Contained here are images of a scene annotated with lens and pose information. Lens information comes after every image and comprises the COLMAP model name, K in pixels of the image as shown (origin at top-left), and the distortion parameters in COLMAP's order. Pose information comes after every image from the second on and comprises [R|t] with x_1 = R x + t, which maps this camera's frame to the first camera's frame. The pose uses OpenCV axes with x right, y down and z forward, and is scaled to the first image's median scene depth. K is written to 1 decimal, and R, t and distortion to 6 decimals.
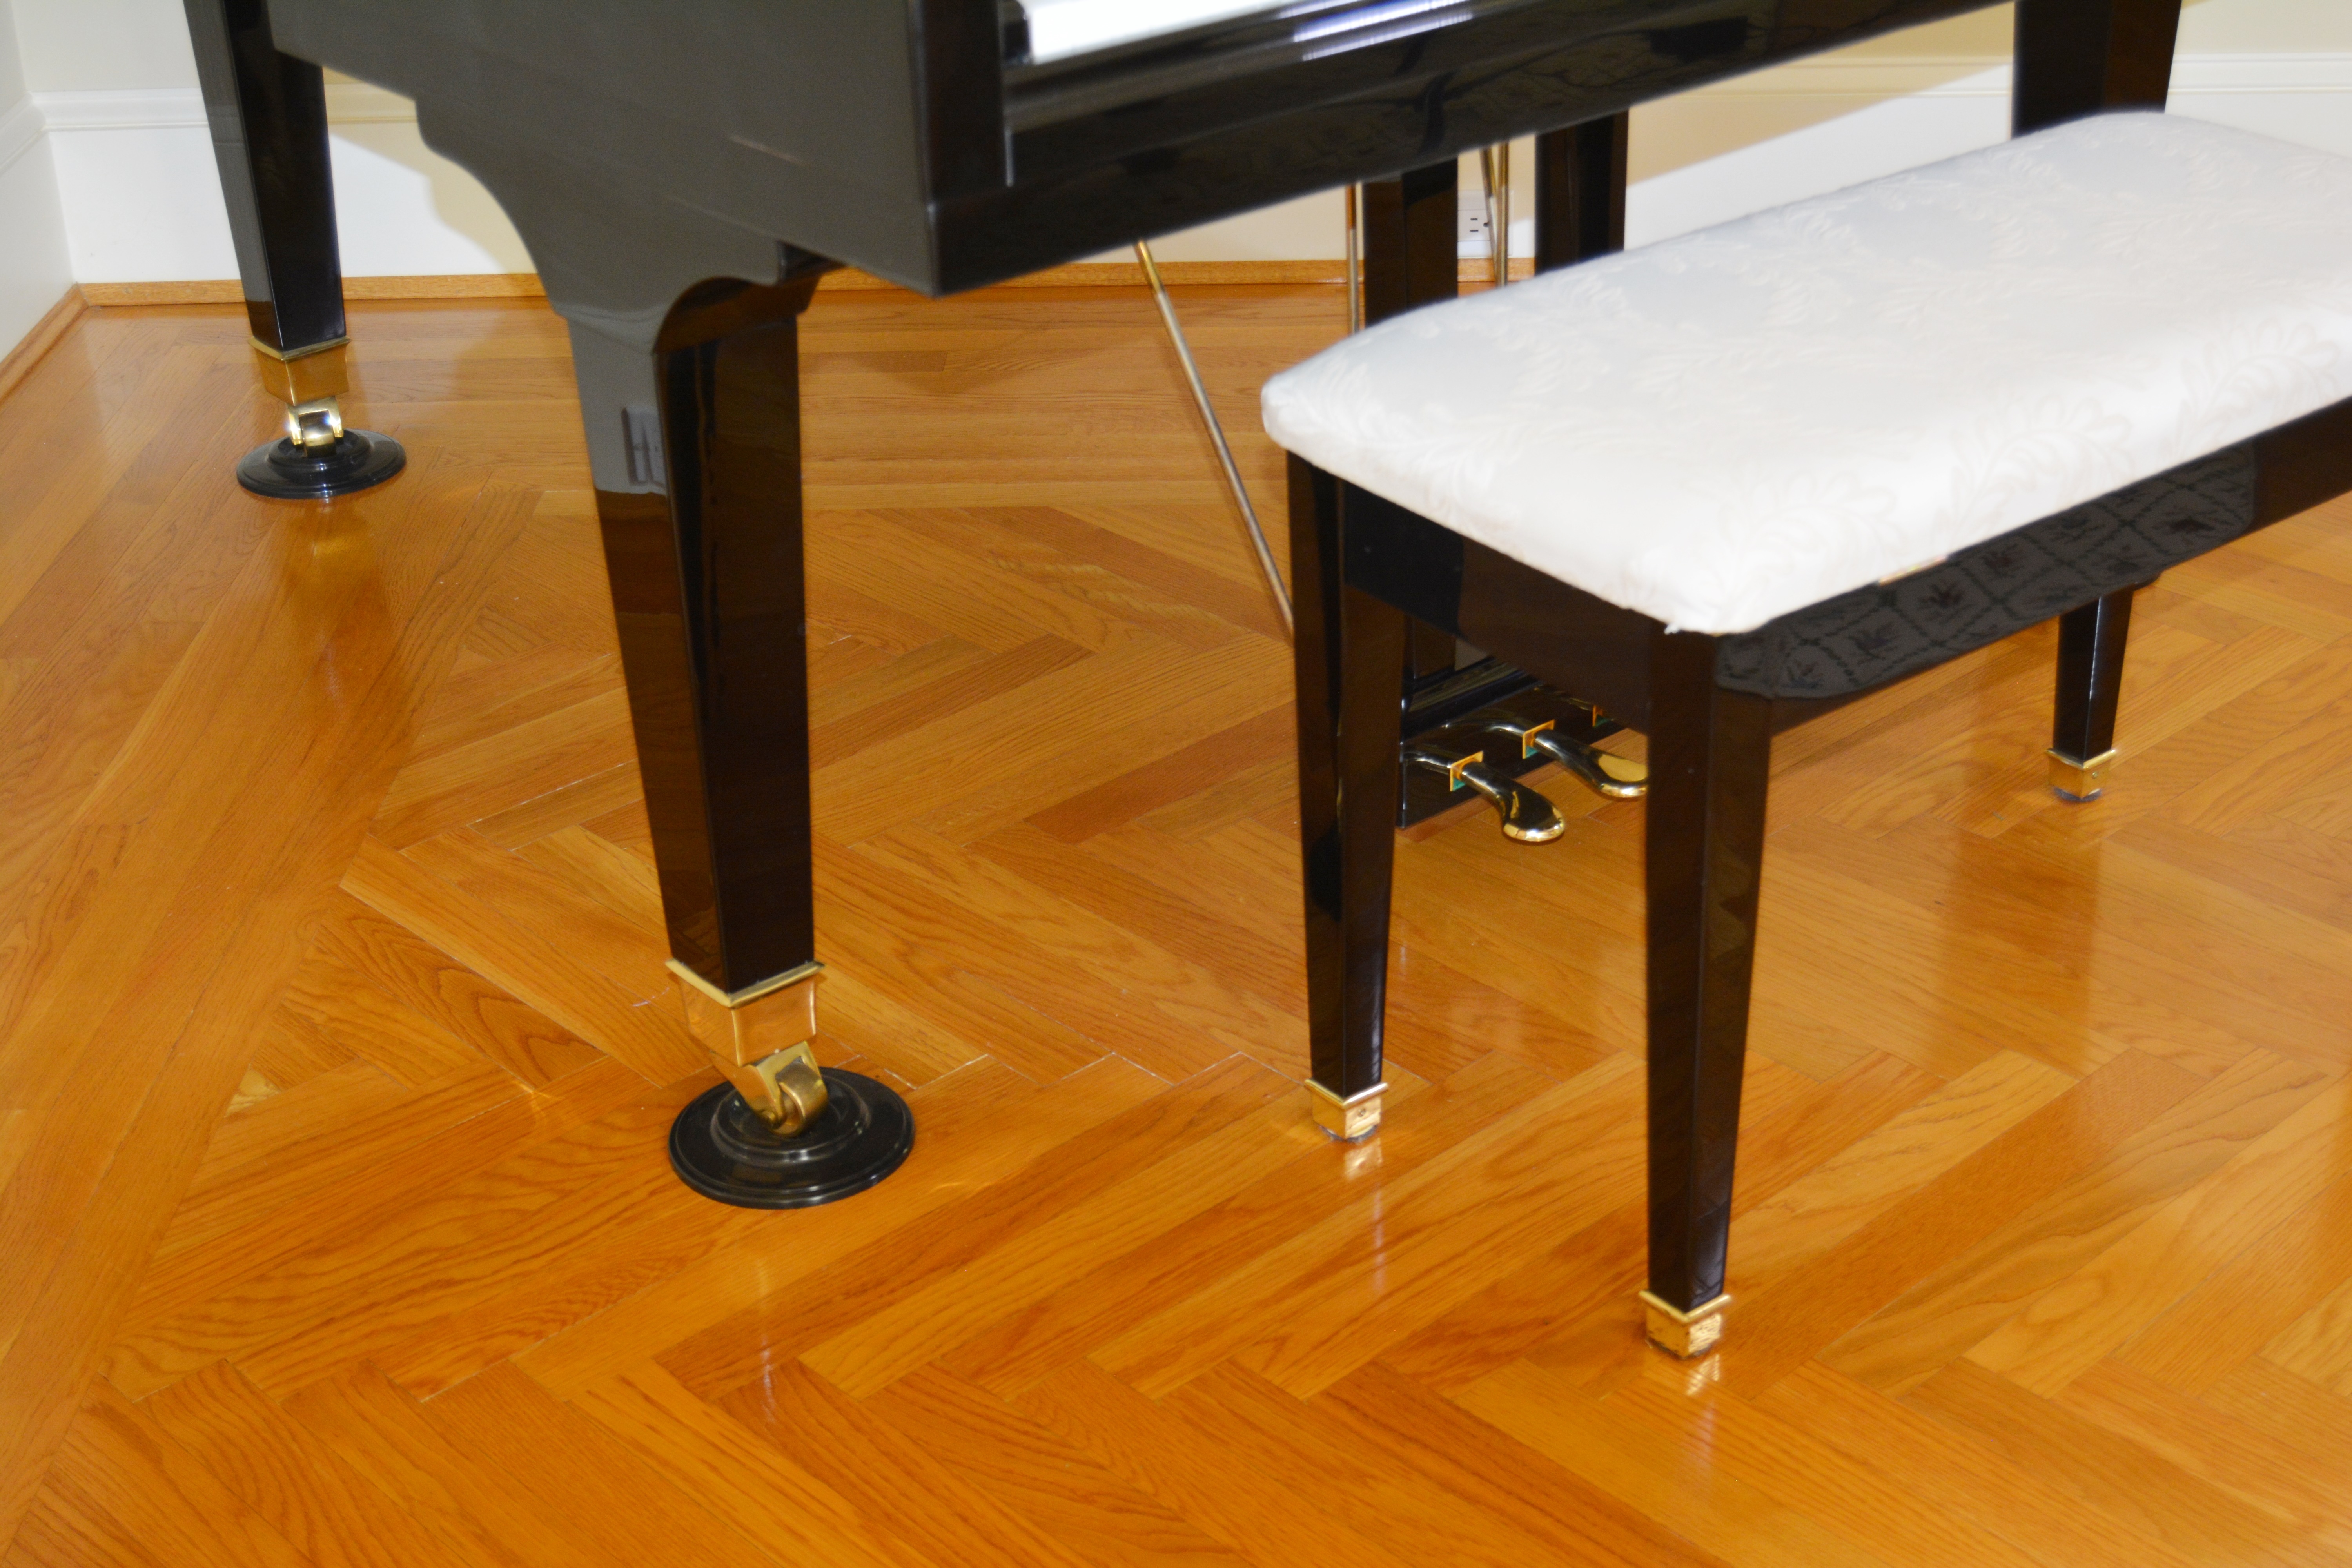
lens RADIAL K [[3448.0, 0, 1176.0], [0, 3448.0, 784.0], [0, 0, 1]] dist [-0.029466, -0.036995]
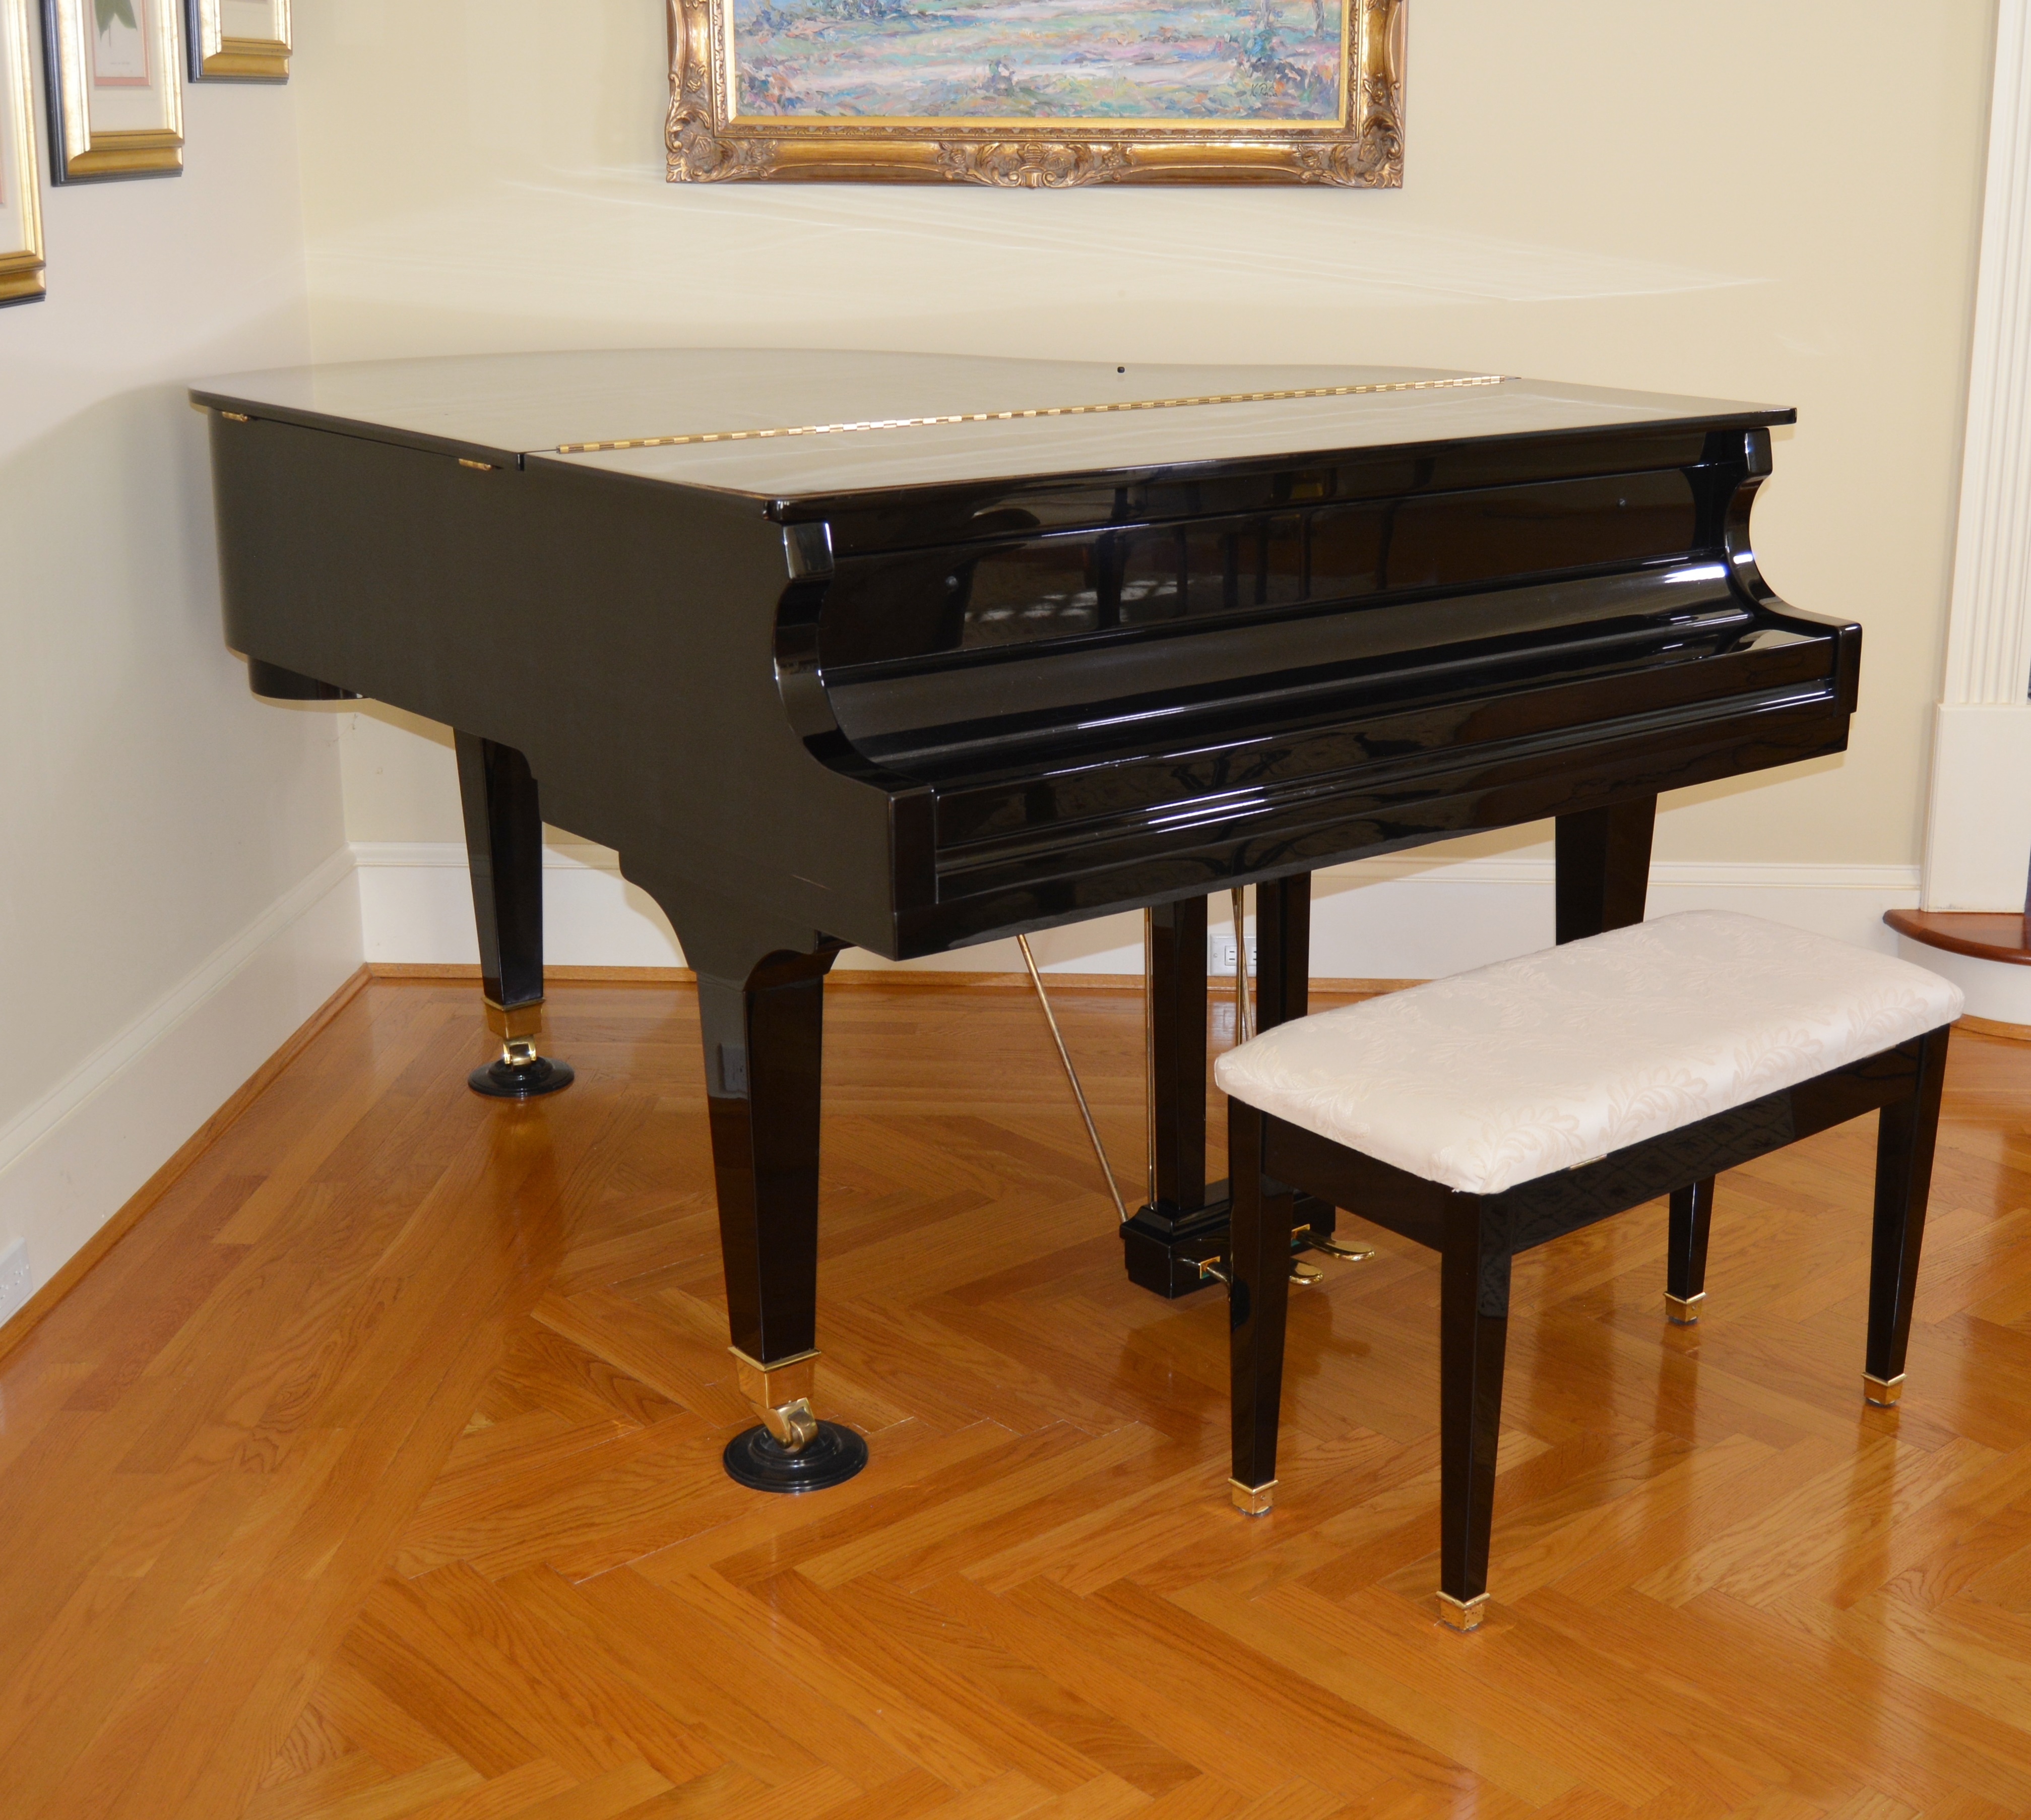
lens RADIAL K [[2754.6, 0, 1157.7], [0, 2754.6, 863.8], [0, 0, 1]] dist [-0.080345, 0.031340]
pose [[0.999429, 0.032522, 0.009188, 0.045787], [-0.029989, 0.978814, -0.202542, 0.085955], [-0.015580, 0.202151, 0.979230, -0.391521]]
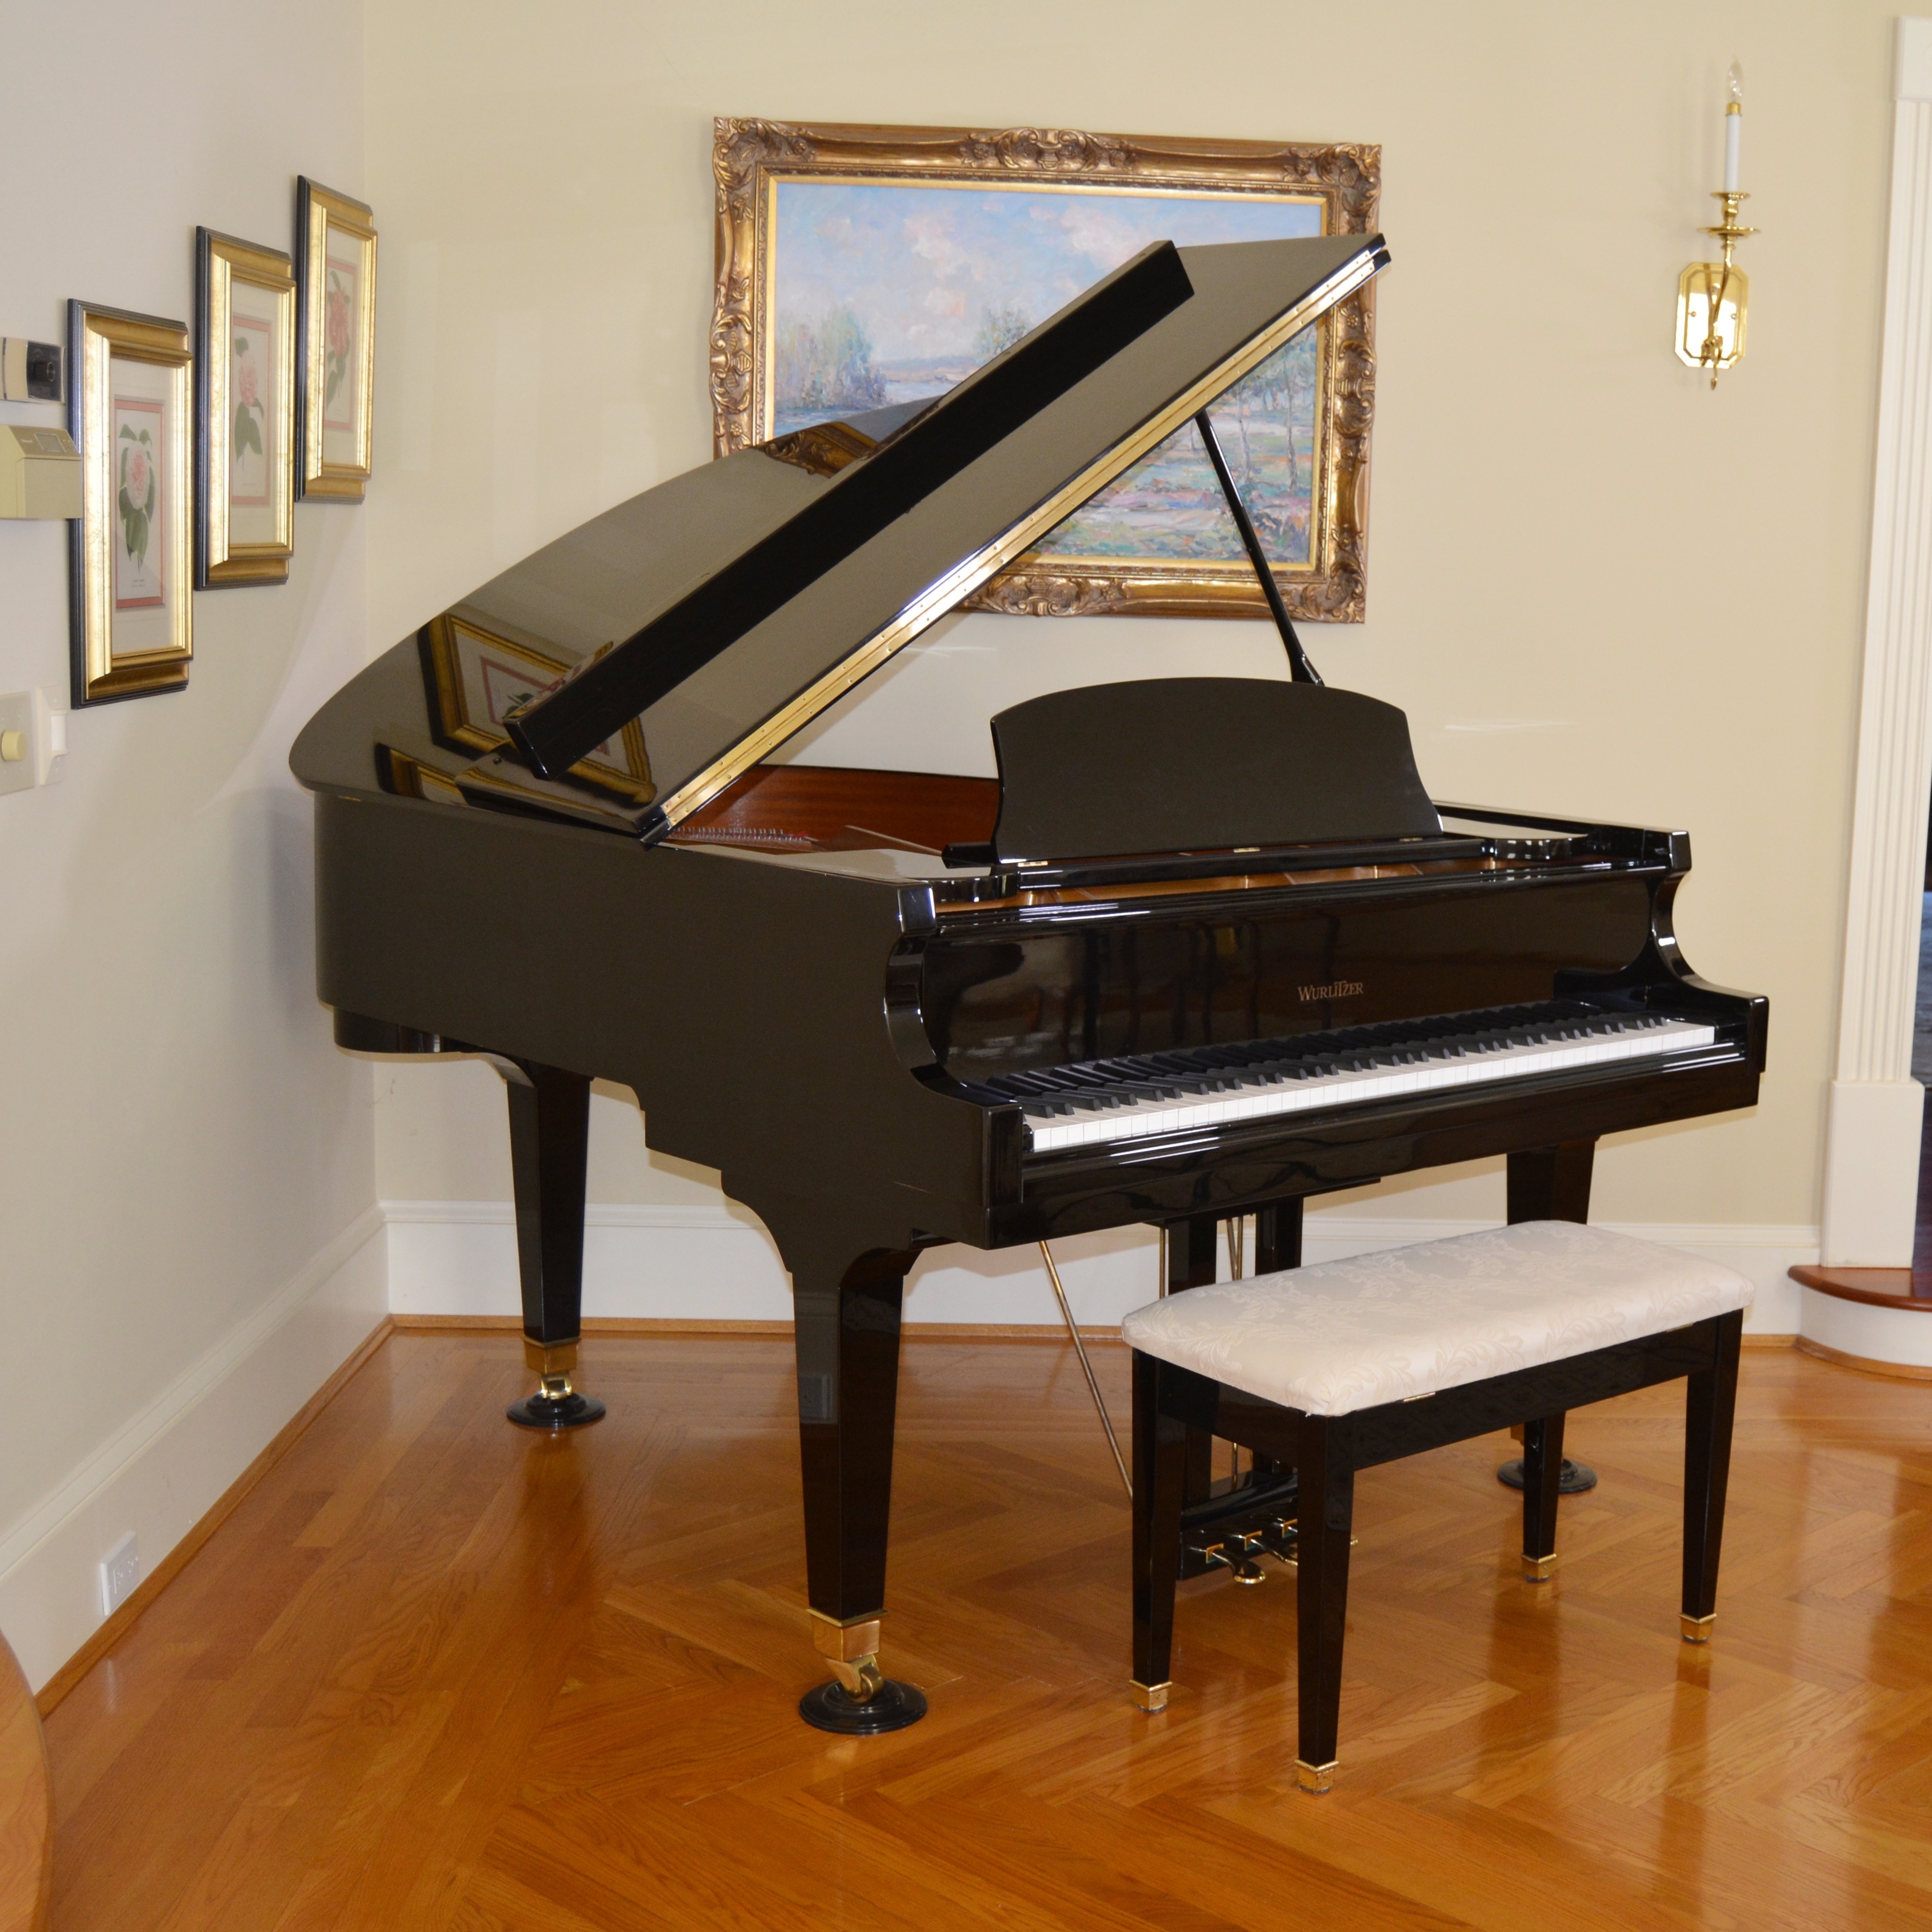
lens RADIAL K [[2895.7, 0, 1323.5], [0, 2895.7, 964.6], [0, 0, 1]] dist [-0.052811, -0.092257]
pose [[0.992951, 0.045734, 0.109348, -0.051382], [-0.008165, 0.946762, -0.321830, 0.228536], [-0.118245, 0.318669, 0.940462, -0.688629]]
